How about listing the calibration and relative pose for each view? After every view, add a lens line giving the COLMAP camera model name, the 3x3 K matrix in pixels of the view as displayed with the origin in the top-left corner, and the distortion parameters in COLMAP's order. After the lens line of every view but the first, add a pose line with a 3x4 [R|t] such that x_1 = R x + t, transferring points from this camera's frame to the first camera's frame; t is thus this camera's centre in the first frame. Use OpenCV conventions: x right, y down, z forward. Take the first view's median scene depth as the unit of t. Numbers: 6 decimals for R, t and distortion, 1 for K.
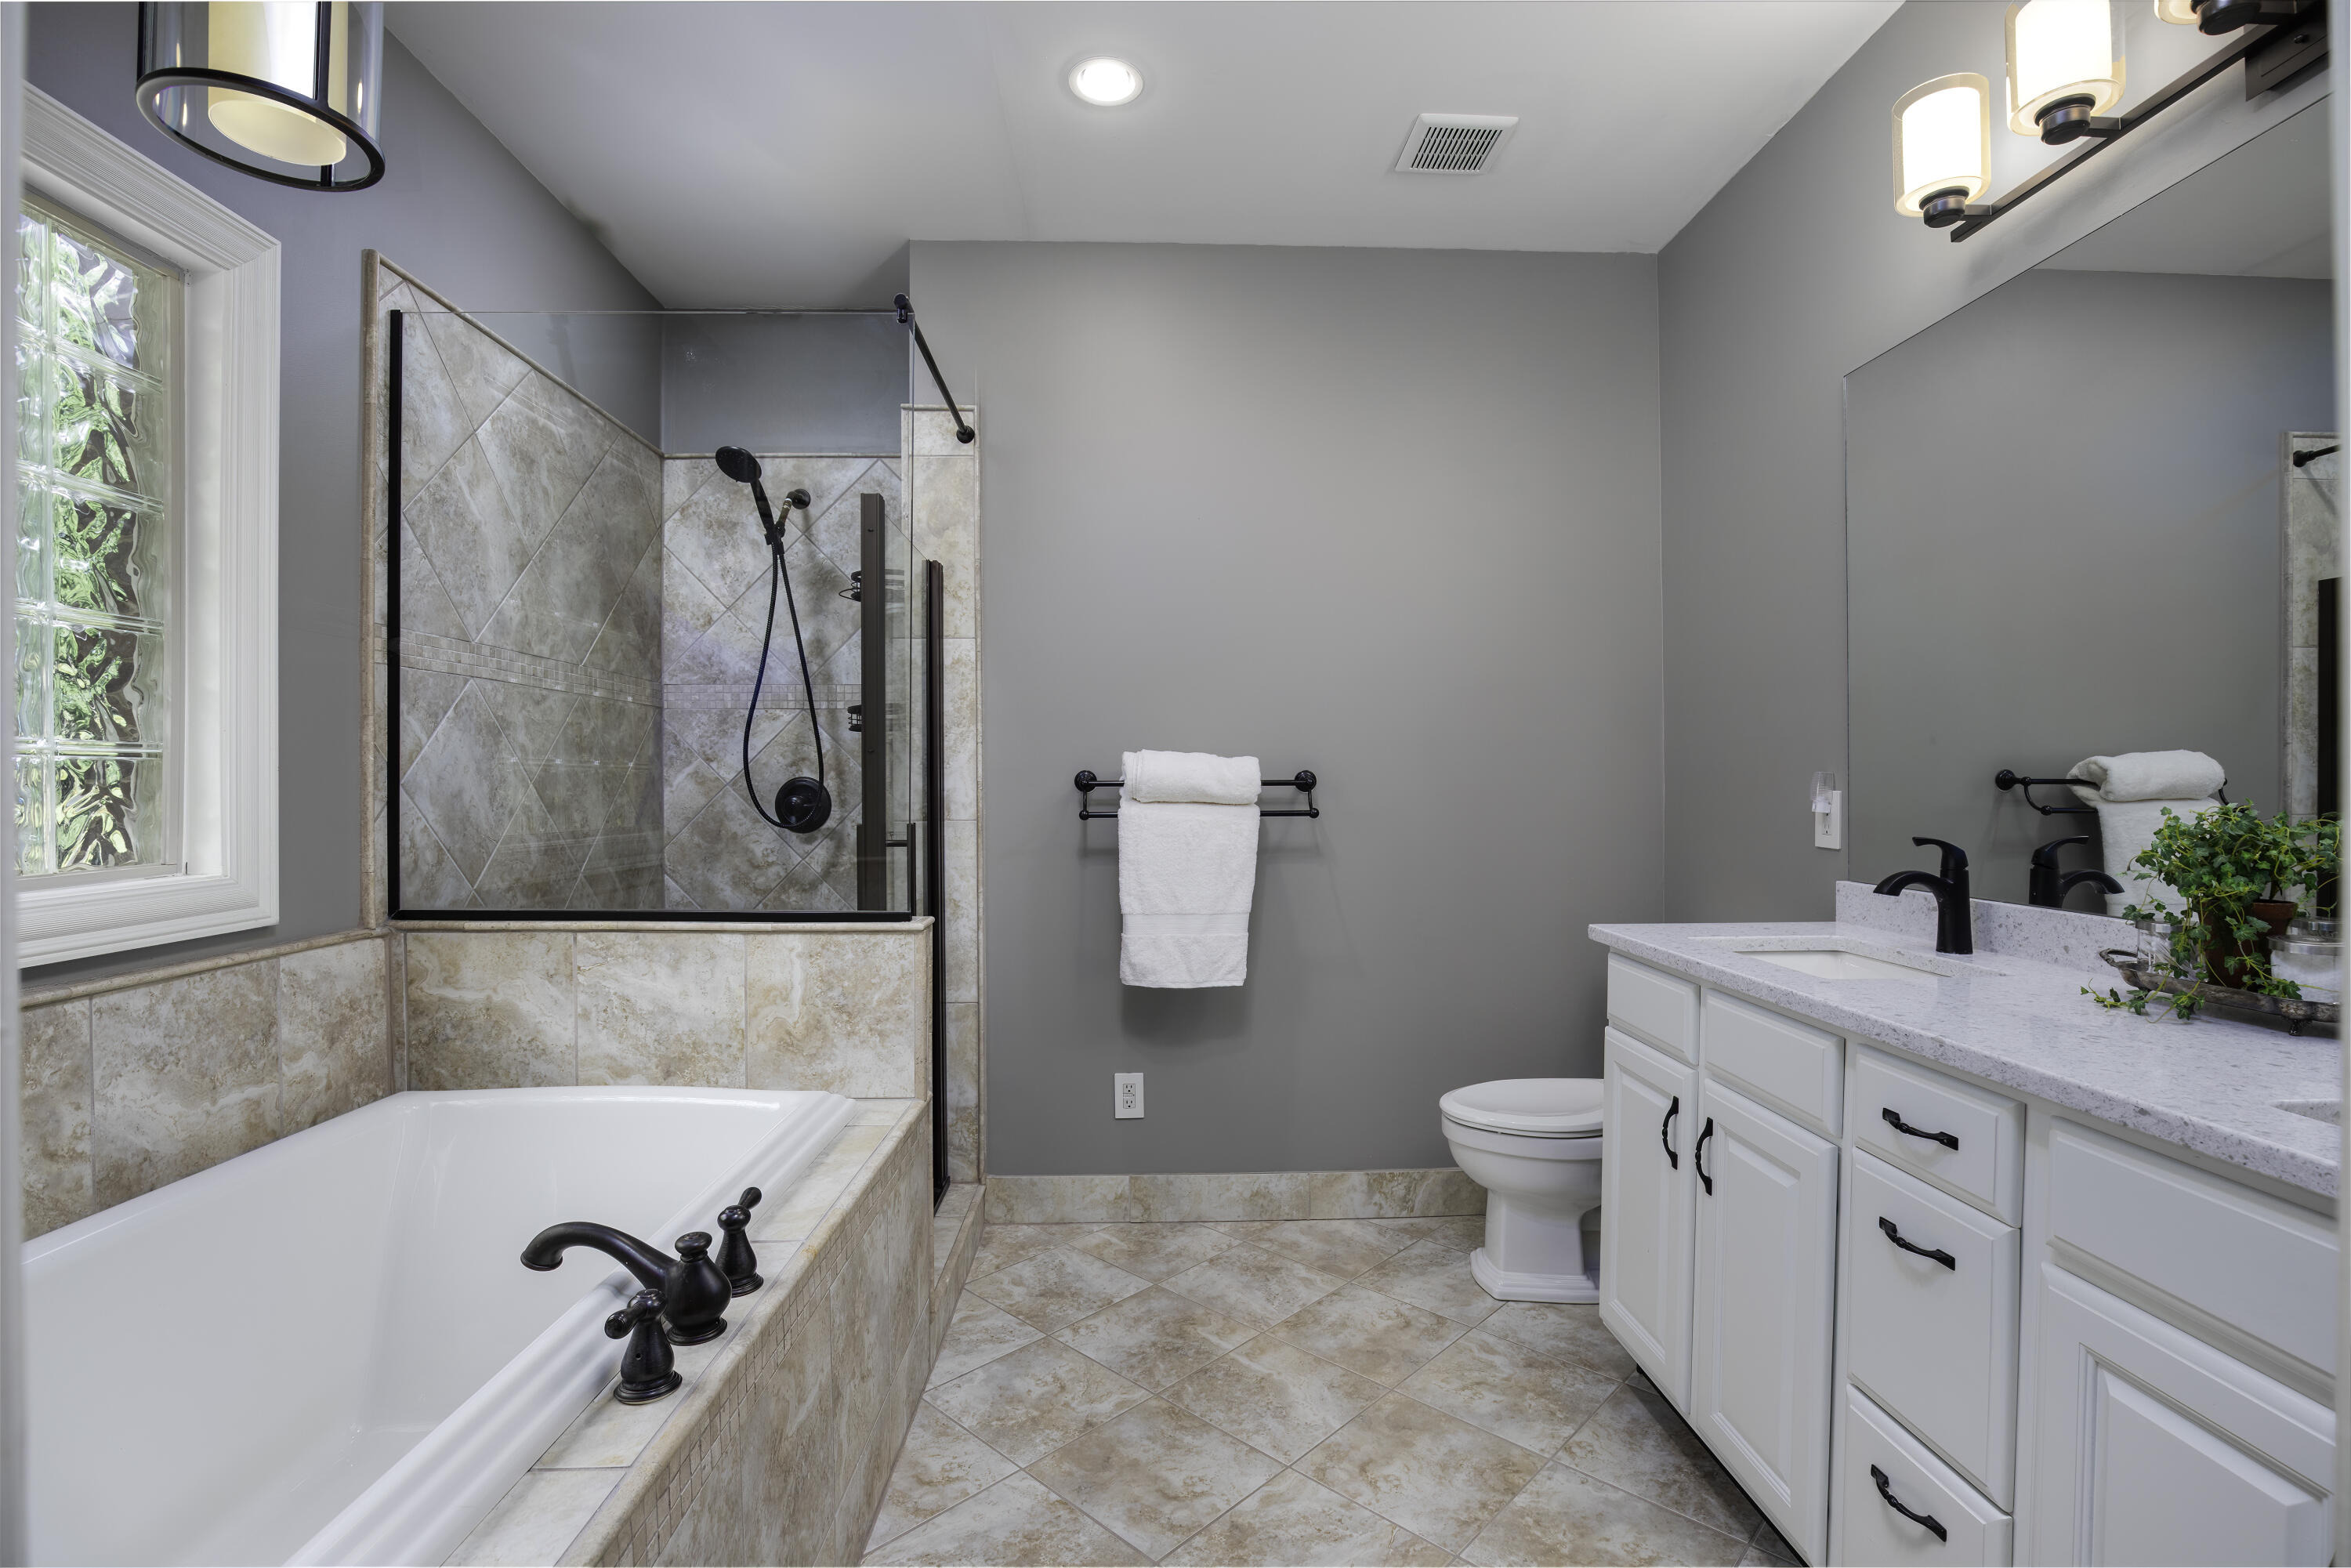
lens RADIAL K [[1088.1, 0, 1173.8], [0, 1088.1, 780.9], [0, 0, 1]] dist [-0.021412, -0.000119]
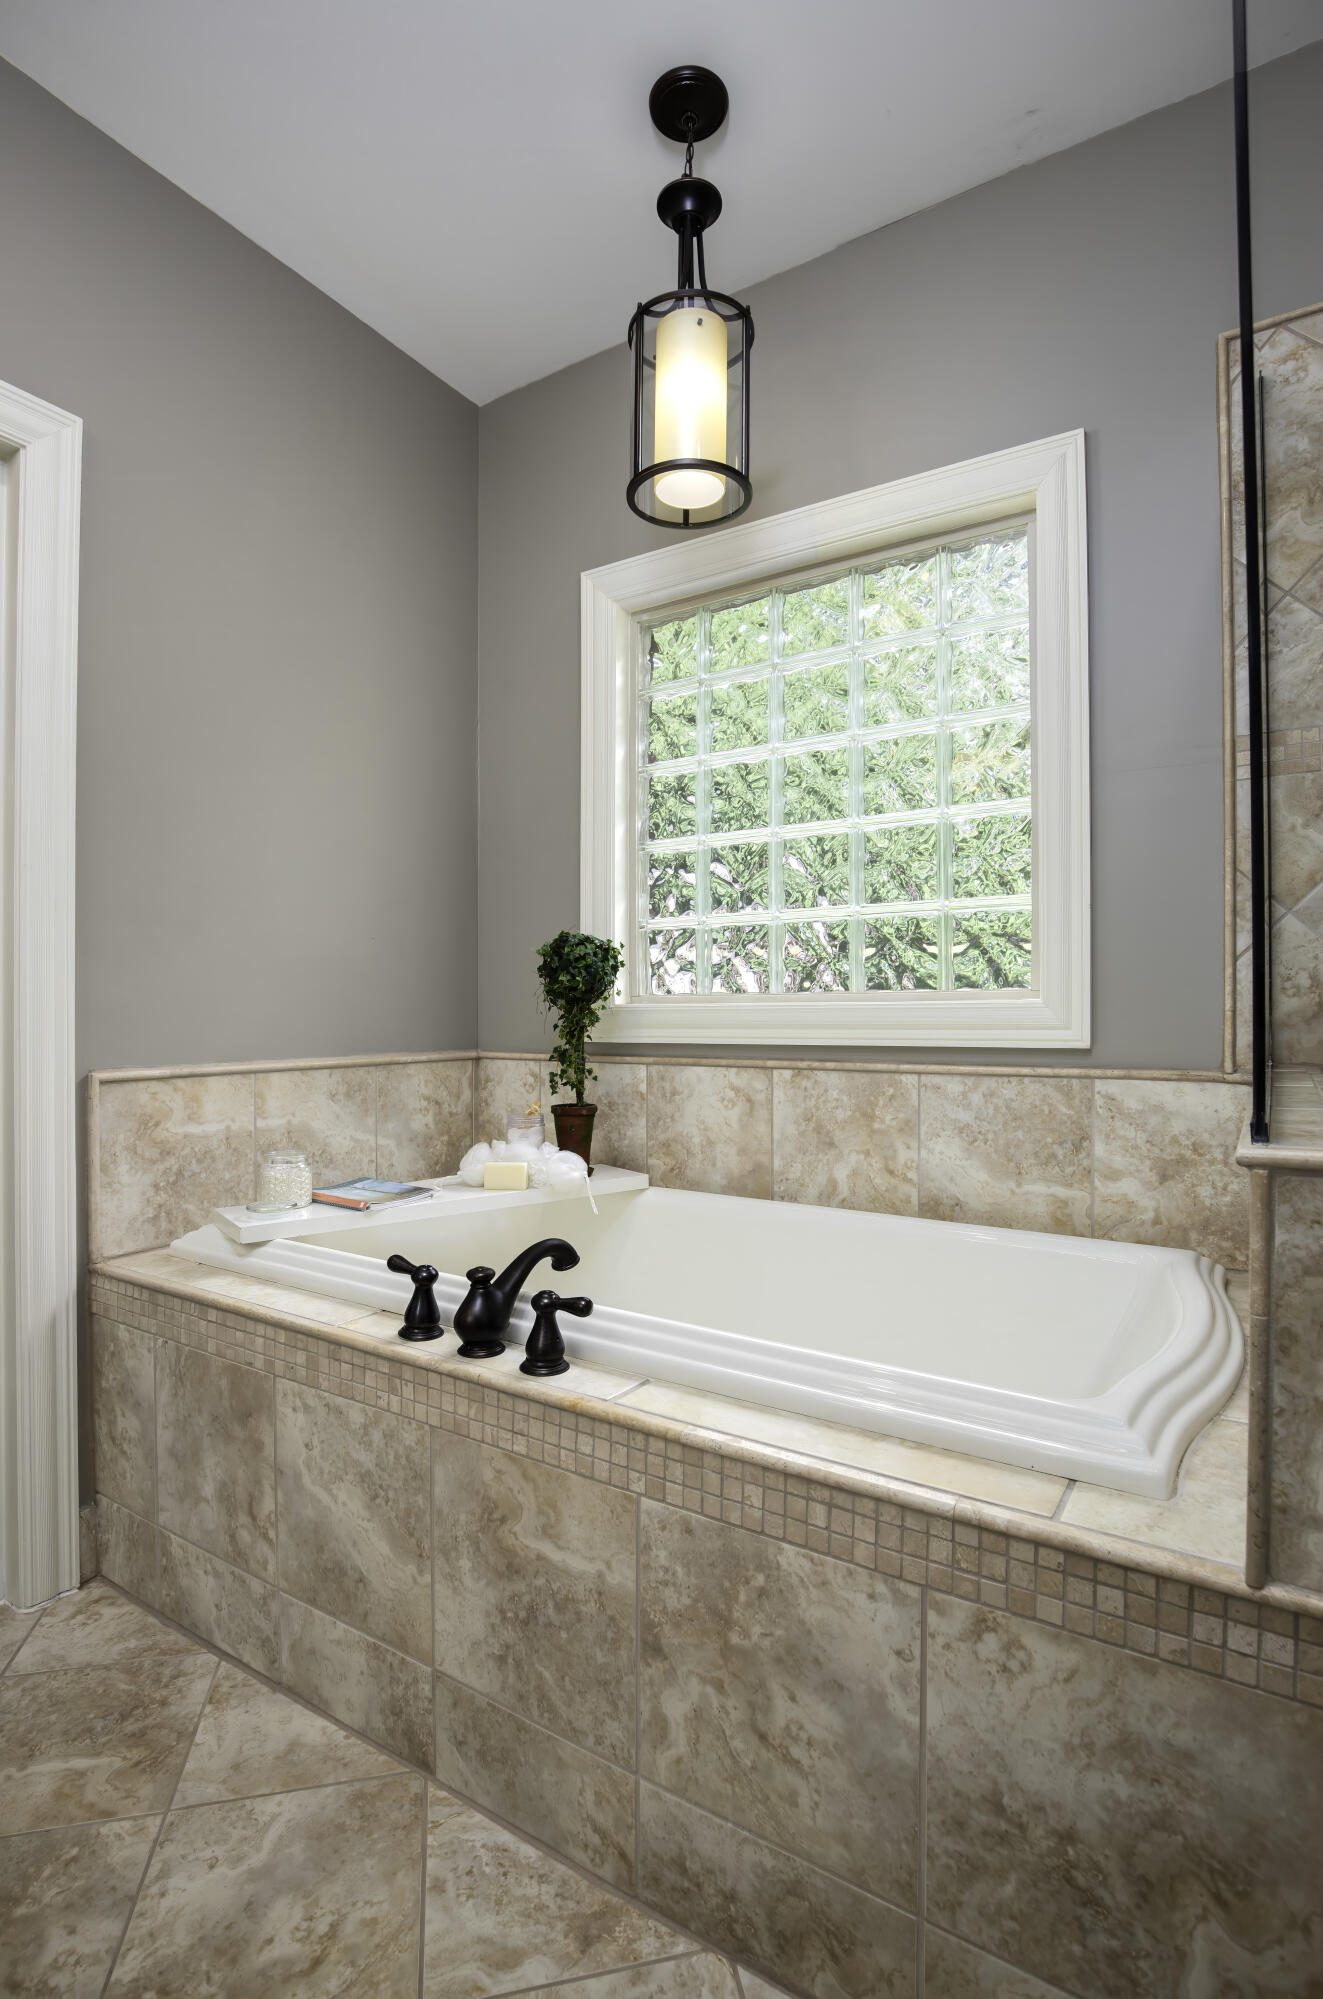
lens RADIAL K [[982.8, 0, 657.8], [0, 982.8, 1015.0], [0, 0, 1]] dist [-0.028206, -0.000746]
pose [[-0.552795, 0.016190, -0.833160, 0.246622], [0.005481, 0.999860, 0.015792, 0.085701], [0.833300, 0.004163, -0.552806, 1.242139]]
